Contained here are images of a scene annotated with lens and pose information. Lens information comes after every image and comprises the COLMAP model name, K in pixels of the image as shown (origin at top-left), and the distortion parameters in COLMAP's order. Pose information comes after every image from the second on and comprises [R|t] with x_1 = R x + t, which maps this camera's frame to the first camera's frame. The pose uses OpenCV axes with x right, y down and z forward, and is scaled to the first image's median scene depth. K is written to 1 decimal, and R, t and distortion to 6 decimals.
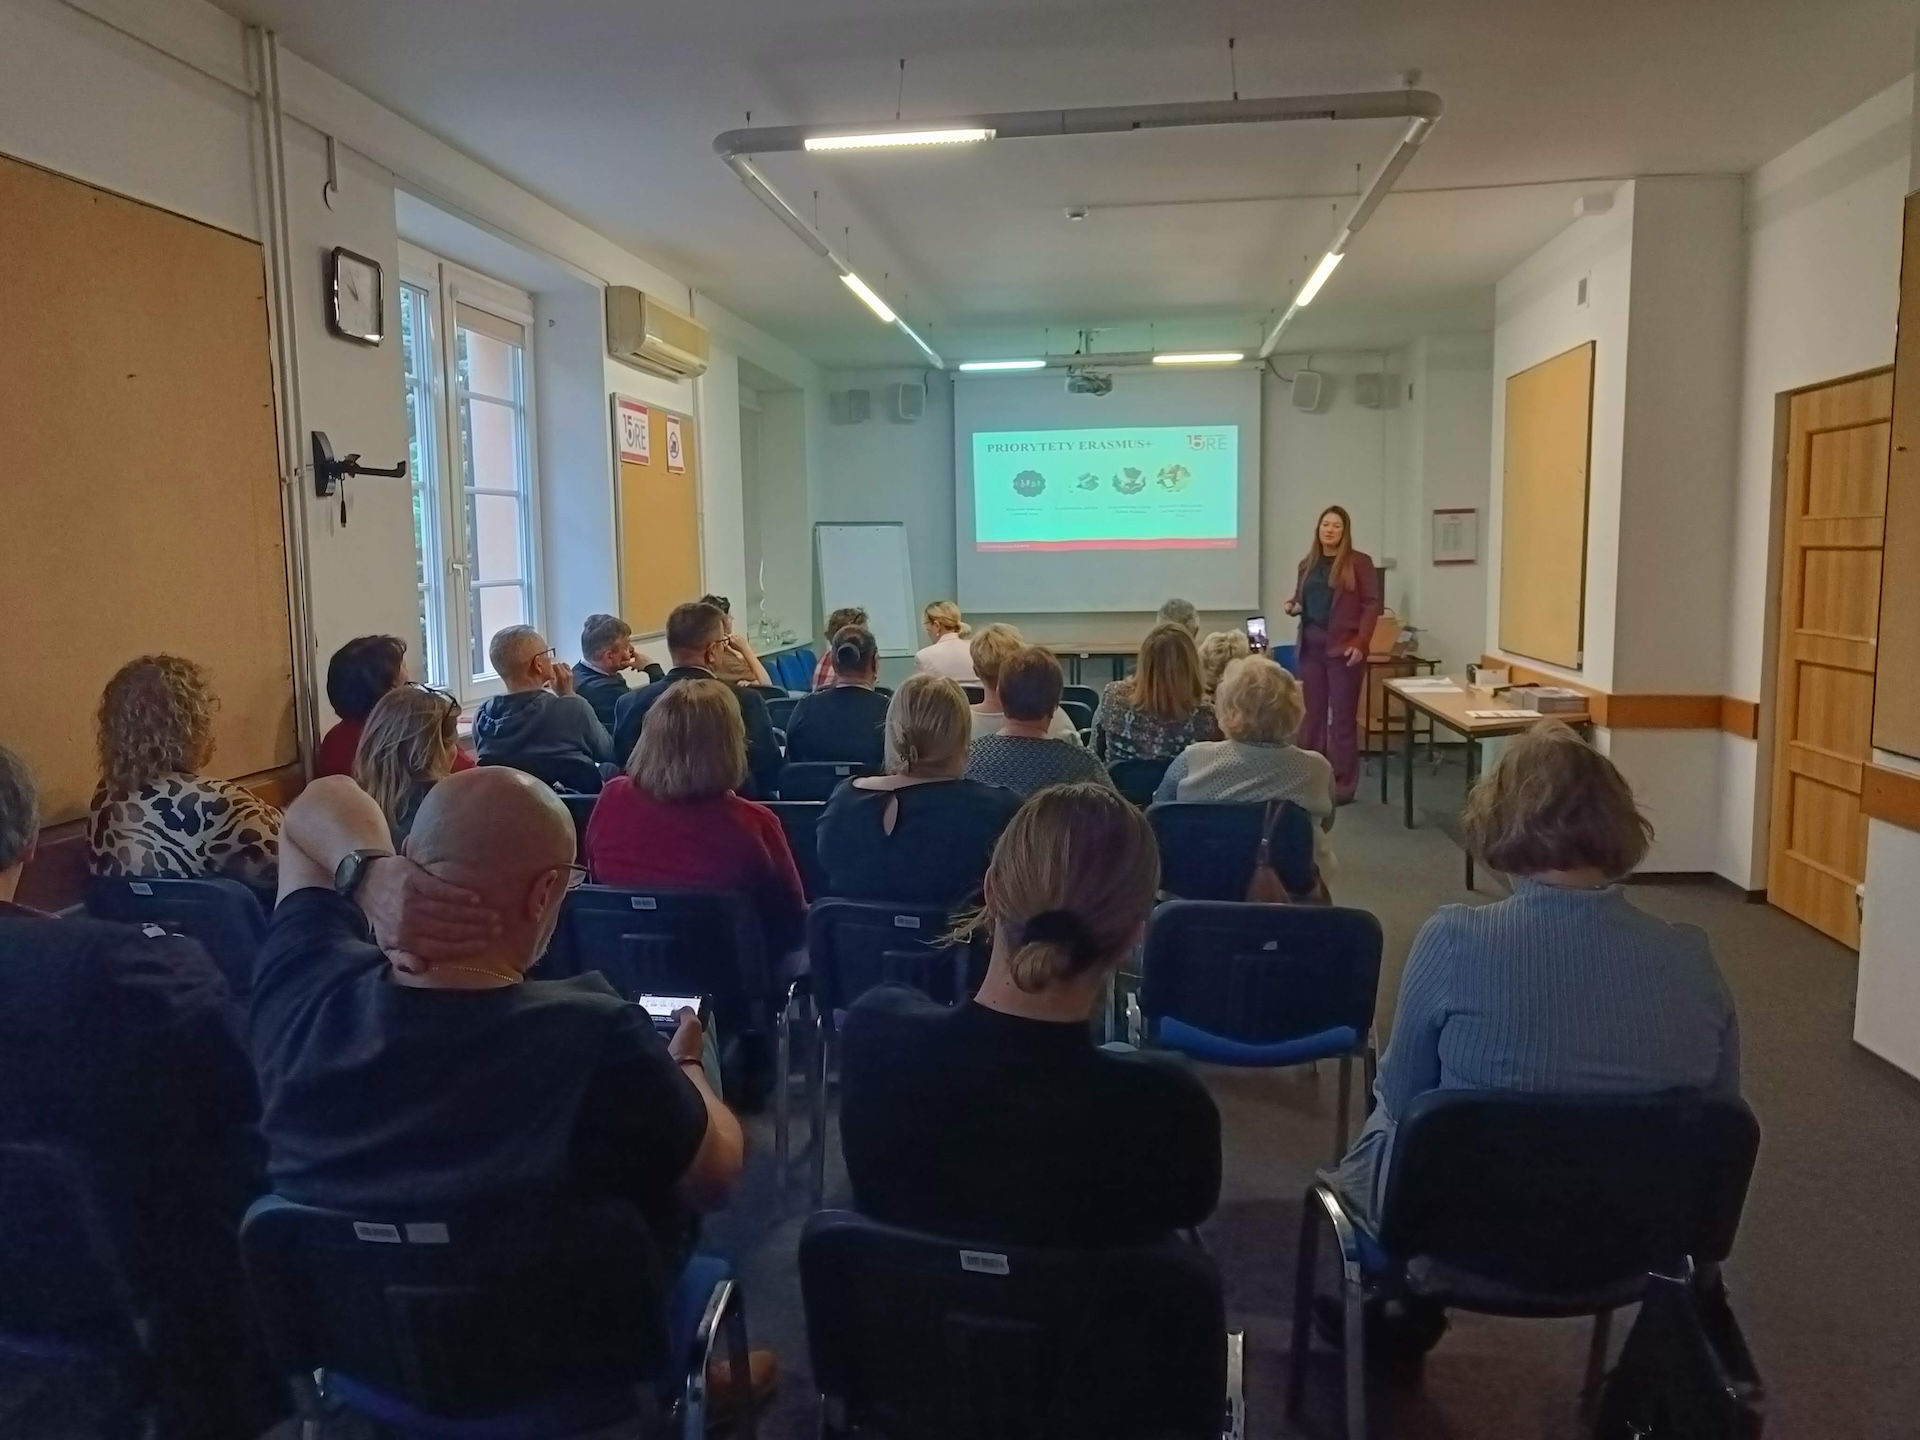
lens RADIAL K [[1332.5, 0, 960.0], [0, 1332.5, 698.2], [0, 0, 1]] dist [0.004741, 0.004300]
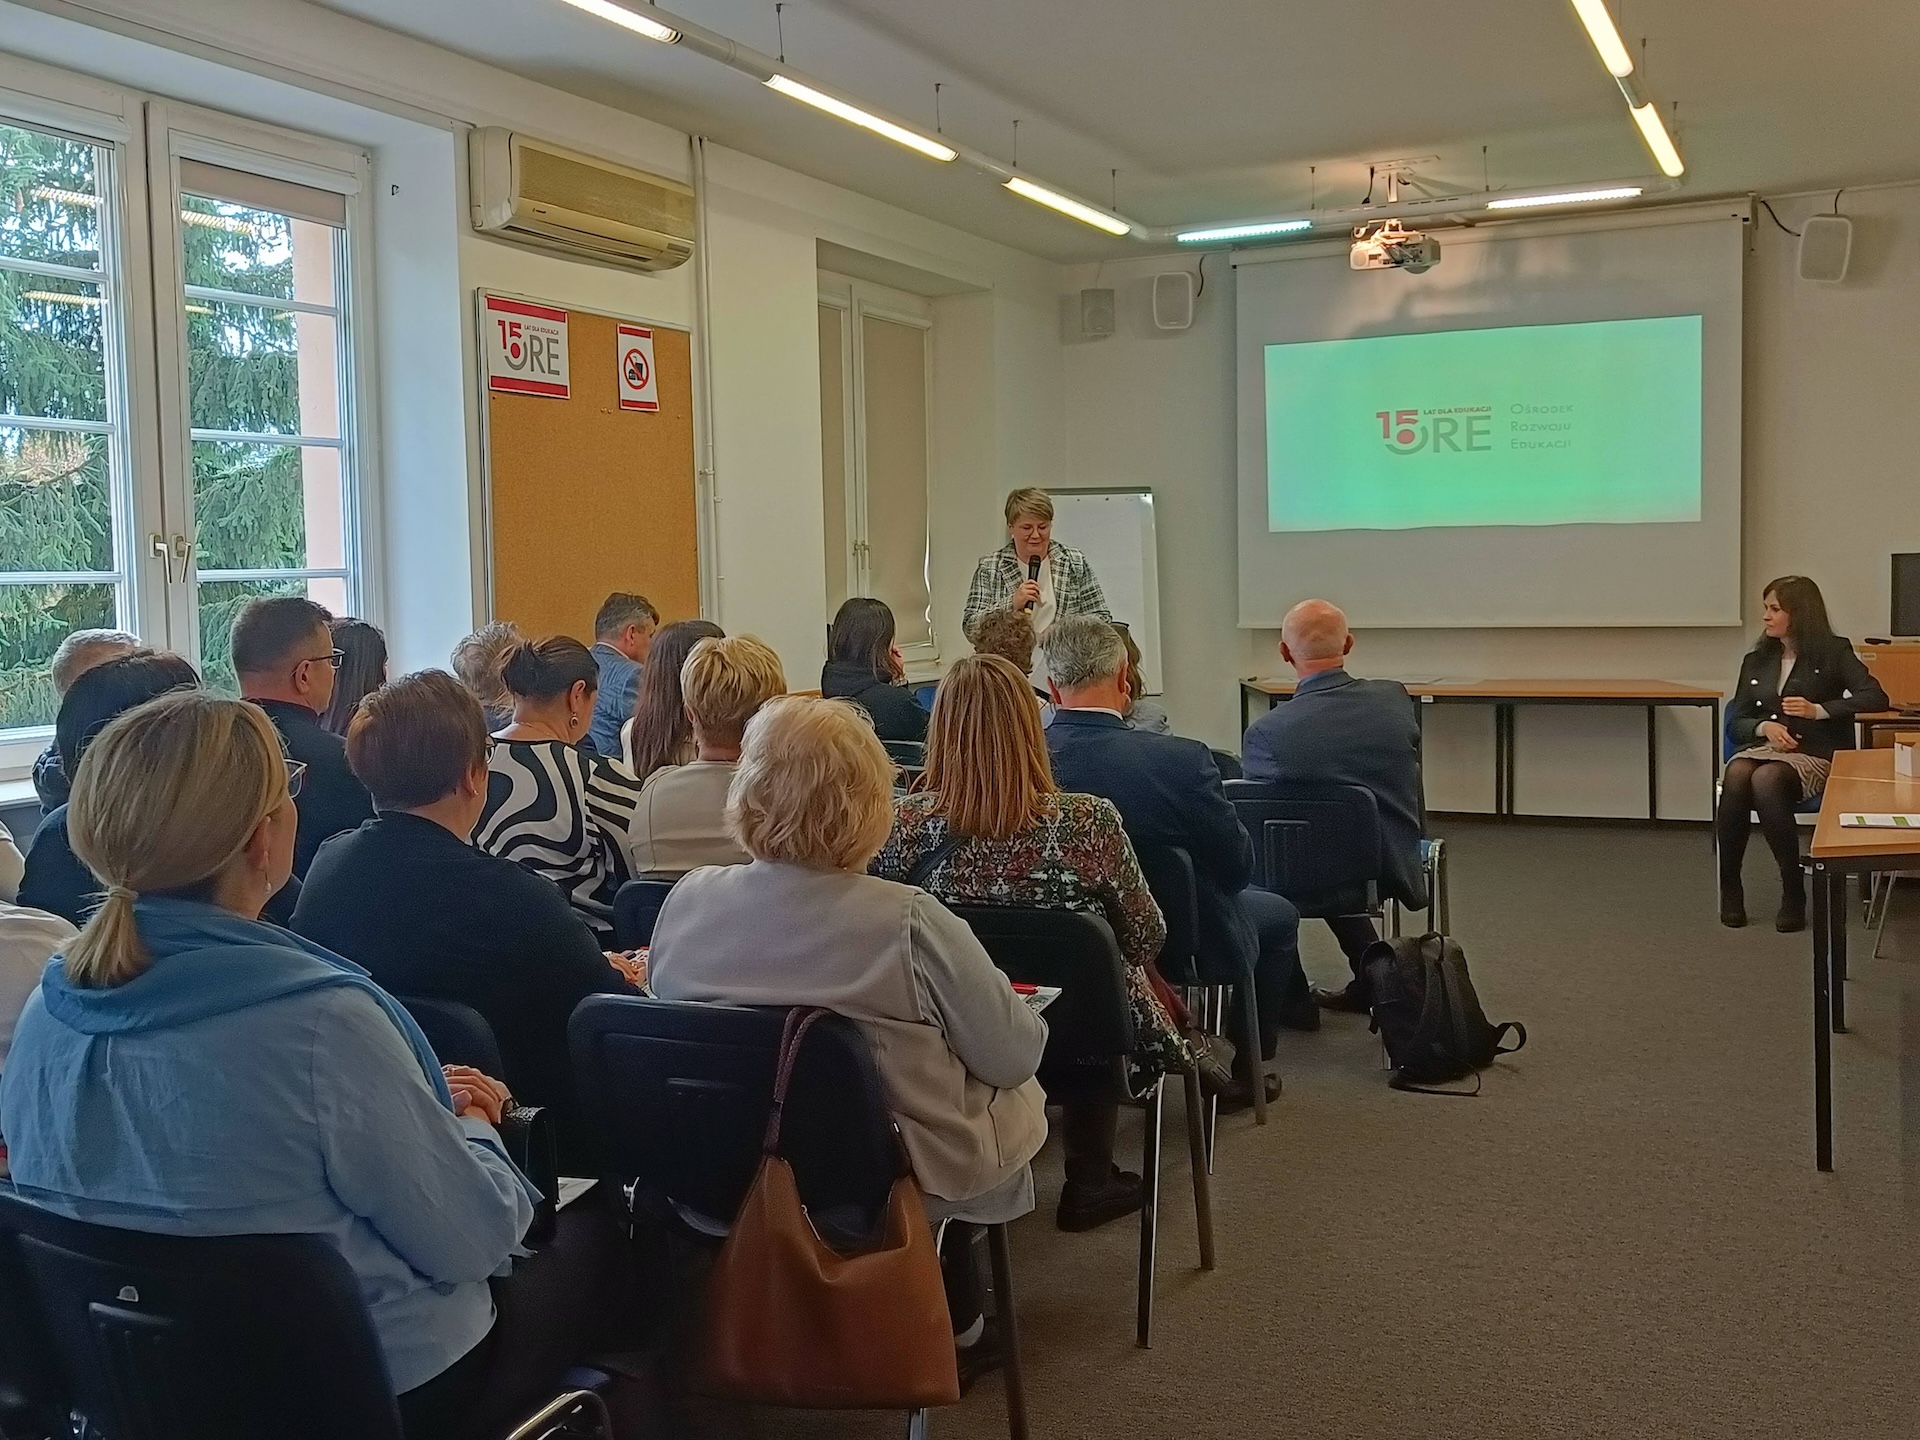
lens RADIAL K [[1874.8, 0, 960.0], [0, 1874.8, 720.0], [0, 0, 1]] dist [-0.006685, -0.018929]
pose [[0.949219, 0.019810, -0.313992, 0.288571], [-0.026775, 0.999481, -0.017886, -0.004356], [0.313475, 0.025385, 0.949257, 0.213444]]
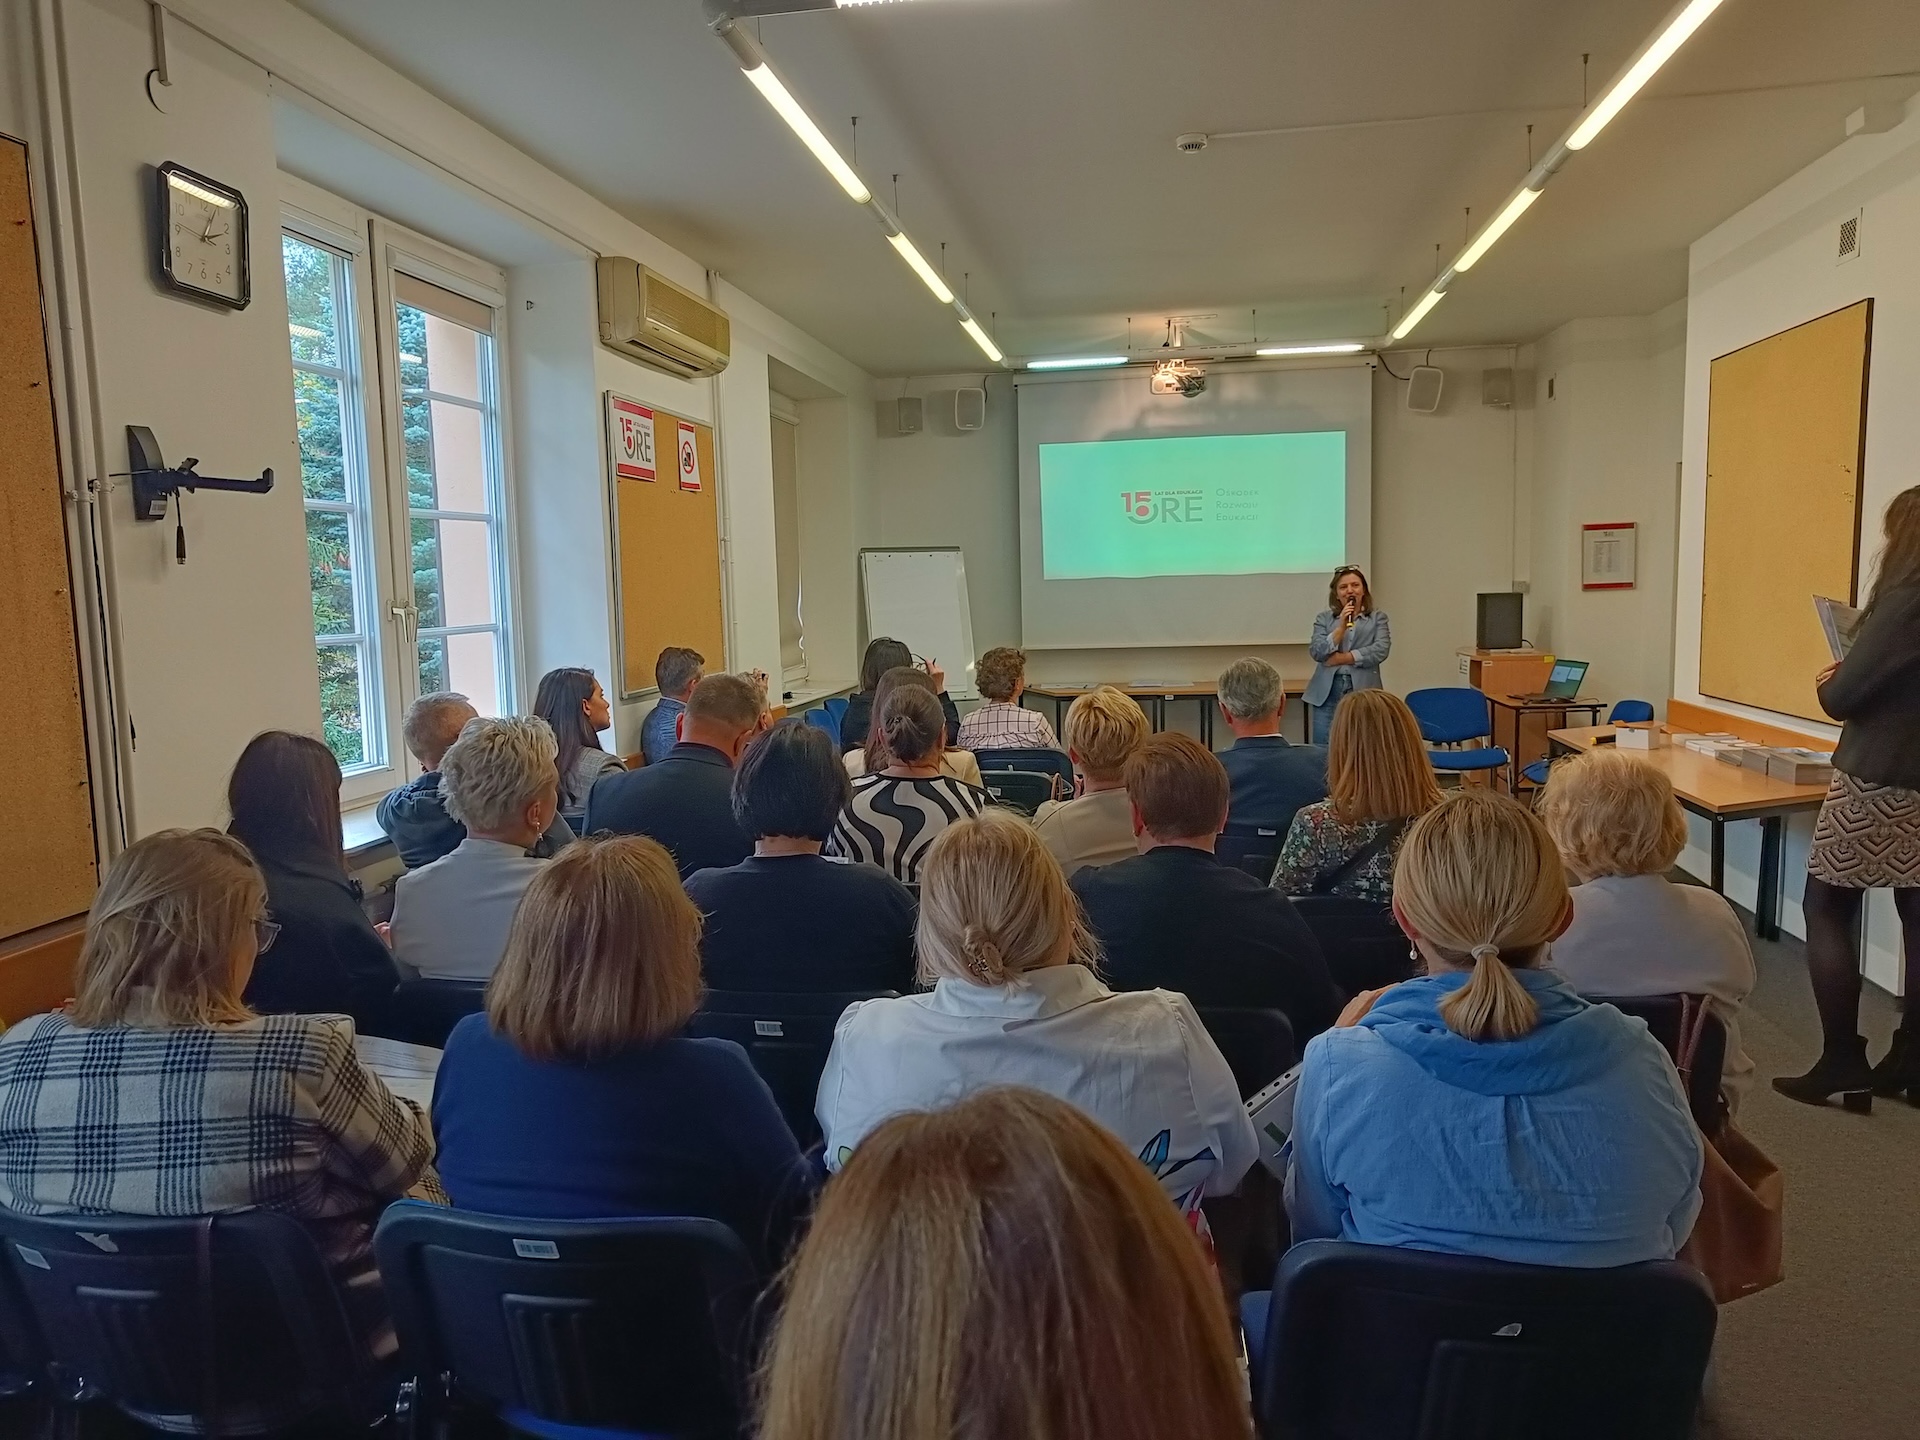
lens RADIAL K [[1339.3, 0, 965.3], [0, 1339.3, 719.2], [0, 0, 1]] dist [0.008170, 0.003623]
pose [[0.999386, -0.007929, -0.034125, -0.019801], [0.007813, 0.999963, -0.003509, -0.029035], [0.034151, 0.003240, 0.999411, 0.219305]]
